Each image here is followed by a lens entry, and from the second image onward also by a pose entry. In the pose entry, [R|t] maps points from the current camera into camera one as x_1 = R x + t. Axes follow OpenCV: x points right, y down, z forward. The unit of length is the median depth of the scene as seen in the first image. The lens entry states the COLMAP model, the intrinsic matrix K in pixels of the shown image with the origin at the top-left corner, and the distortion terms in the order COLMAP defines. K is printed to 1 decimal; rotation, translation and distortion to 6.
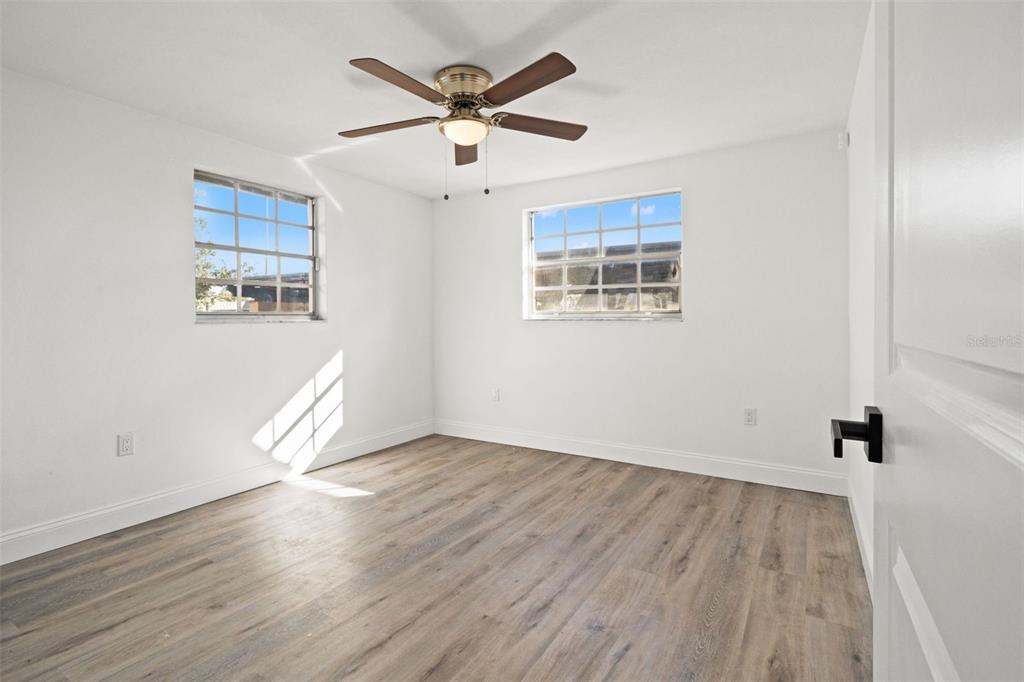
lens RADIAL K [[464.3, 0, 510.8], [0, 464.3, 324.3], [0, 0, 1]] dist [-0.000670, 0.000000]
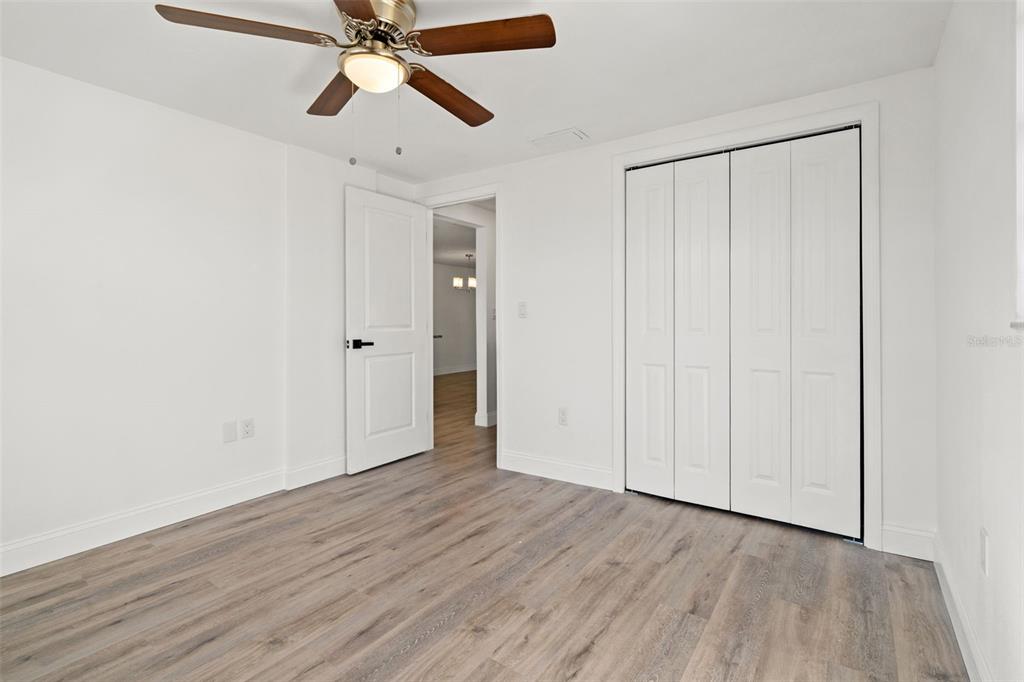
lens RADIAL K [[464.3, 0, 510.8], [0, 464.3, 324.3], [0, 0, 1]] dist [-0.000670, 0.000000]
pose [[-0.997945, 0.008018, 0.063575, -0.412583], [0.009353, 0.999742, 0.020718, -0.023030], [-0.063392, 0.021270, -0.997762, 1.985683]]
